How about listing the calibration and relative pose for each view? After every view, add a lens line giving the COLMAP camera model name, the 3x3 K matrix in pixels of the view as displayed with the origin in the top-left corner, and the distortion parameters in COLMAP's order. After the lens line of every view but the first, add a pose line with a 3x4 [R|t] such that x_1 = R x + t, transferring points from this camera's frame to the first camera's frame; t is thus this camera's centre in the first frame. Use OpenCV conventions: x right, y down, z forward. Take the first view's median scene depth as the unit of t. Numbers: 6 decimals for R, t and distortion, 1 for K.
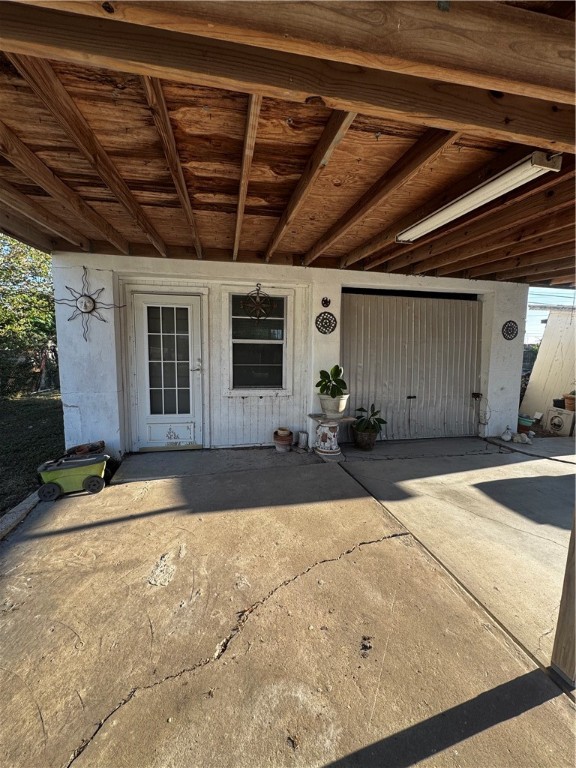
lens RADIAL K [[306.7, 0, 286.0], [0, 306.7, 386.3], [0, 0, 1]] dist [0.001093, -0.000006]
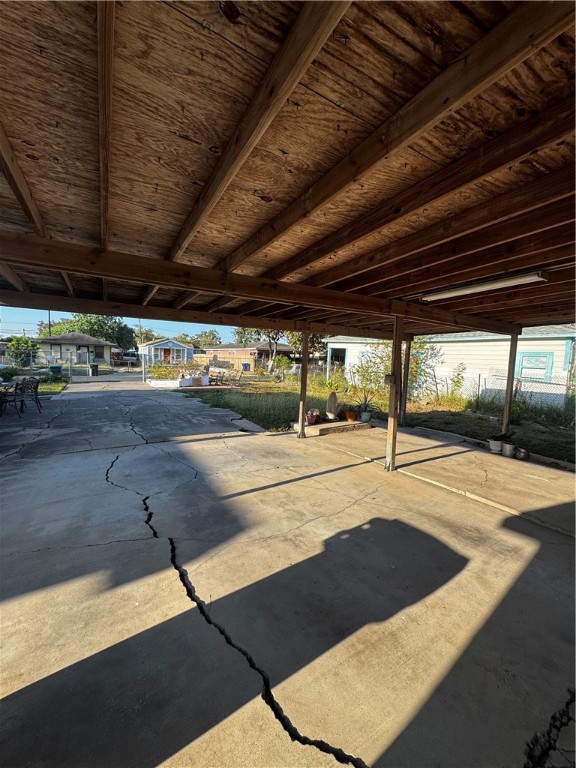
lens RADIAL K [[306.7, 0, 287.7], [0, 306.7, 384.6], [0, 0, 1]] dist [0.001093, -0.000006]
pose [[-0.942253, -0.019755, -0.334318, 1.052931], [-0.086799, 0.978554, 0.186812, -0.160247], [0.323458, 0.205043, -0.923760, 1.202070]]
